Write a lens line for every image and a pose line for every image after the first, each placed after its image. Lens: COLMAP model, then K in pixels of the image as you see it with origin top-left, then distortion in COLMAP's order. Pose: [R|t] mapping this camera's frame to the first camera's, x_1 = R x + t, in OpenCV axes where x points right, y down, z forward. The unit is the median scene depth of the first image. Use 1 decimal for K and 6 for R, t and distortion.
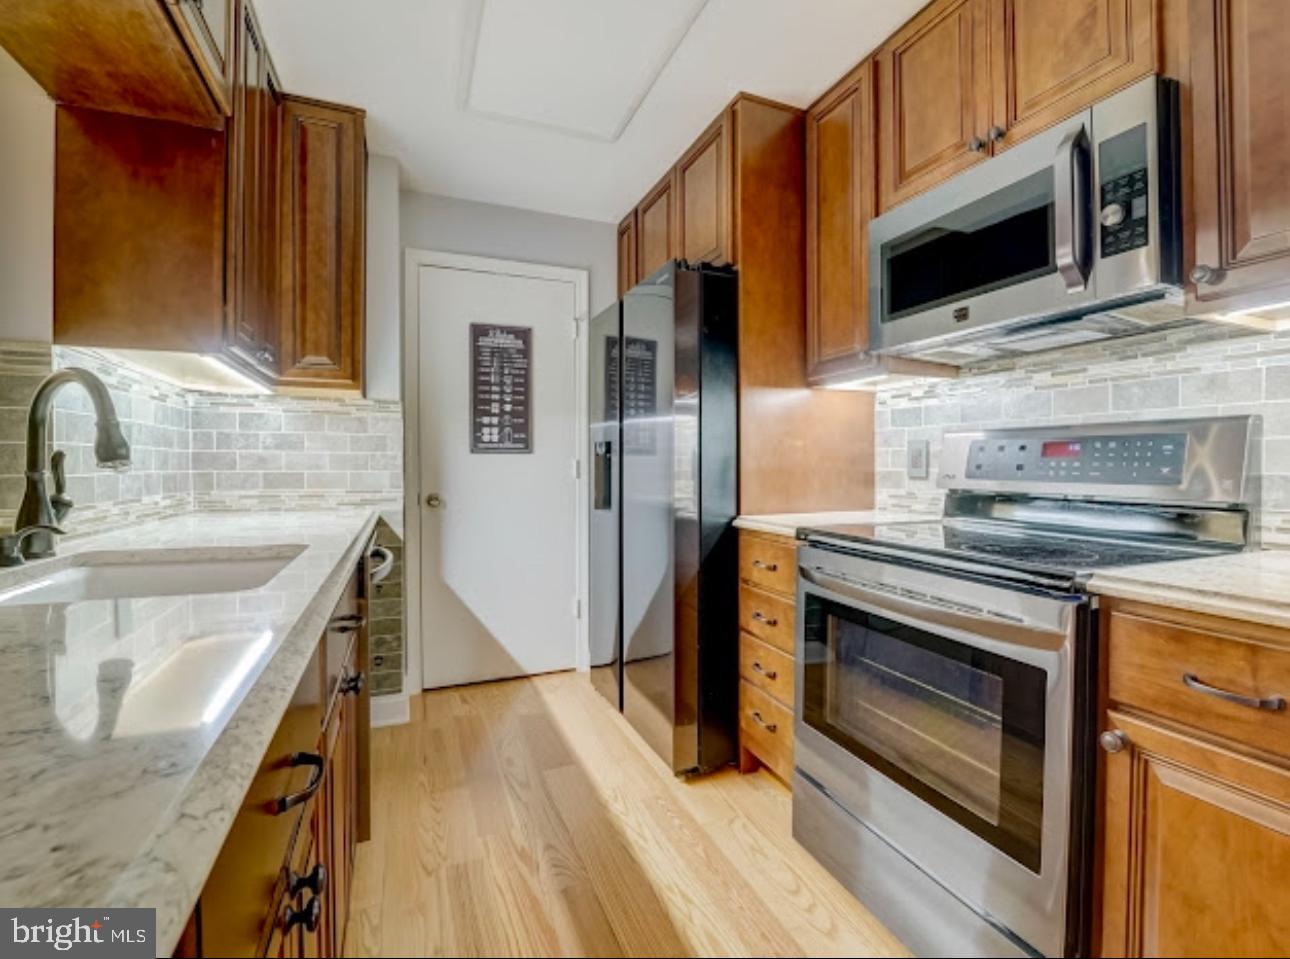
lens RADIAL K [[580.3, 0, 643.5], [0, 580.3, 461.8], [0, 0, 1]] dist [-0.019141, -0.000308]
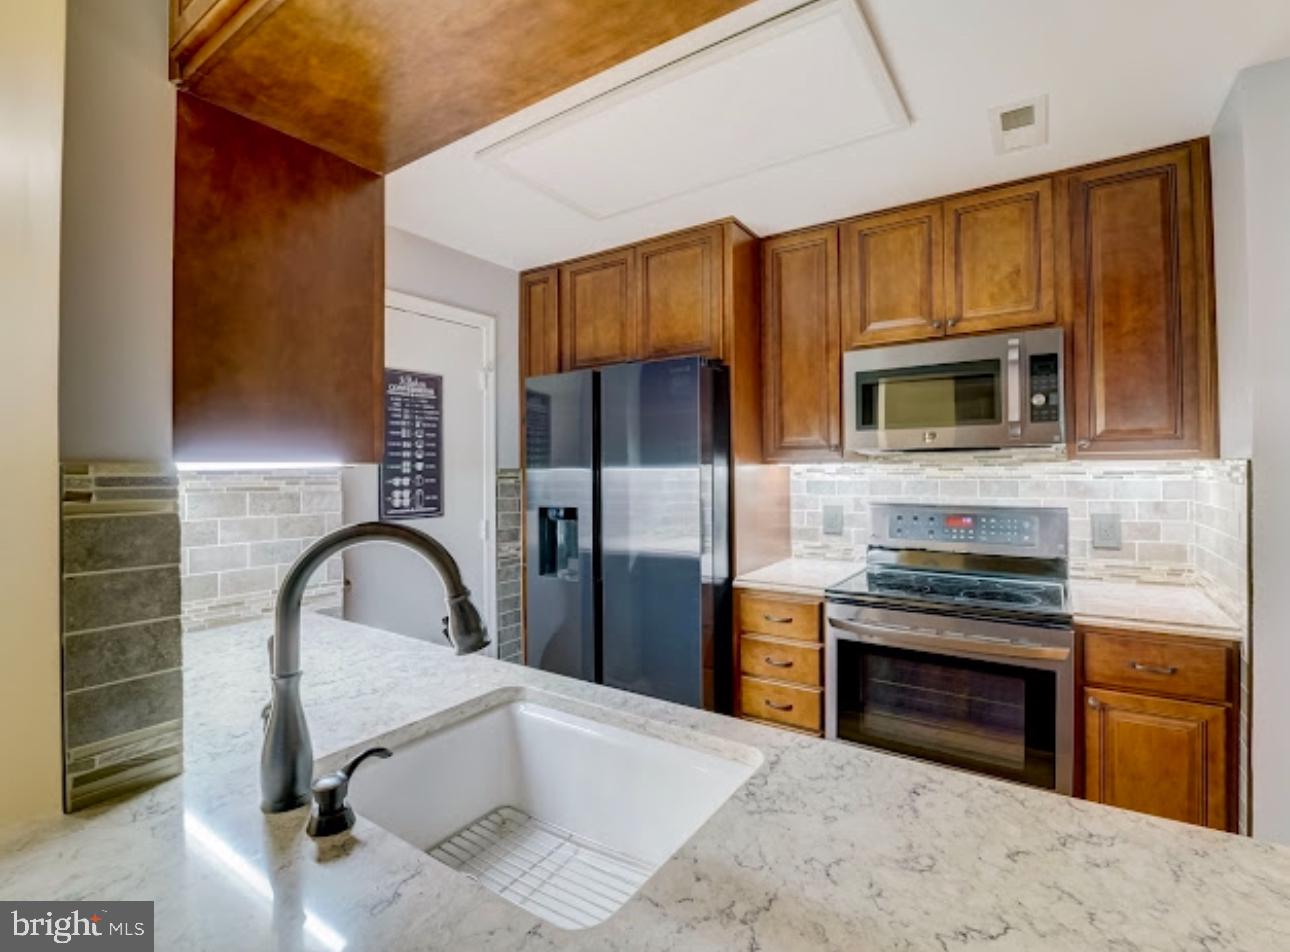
lens RADIAL K [[594.8, 0, 646.6], [0, 594.8, 460.5], [0, 0, 1]] dist [-0.019809, -0.000022]
pose [[0.829336, -0.002128, 0.558746, -0.553622], [0.007507, 0.999945, -0.007334, -0.114713], [-0.558700, 0.010277, 0.829306, 0.084929]]
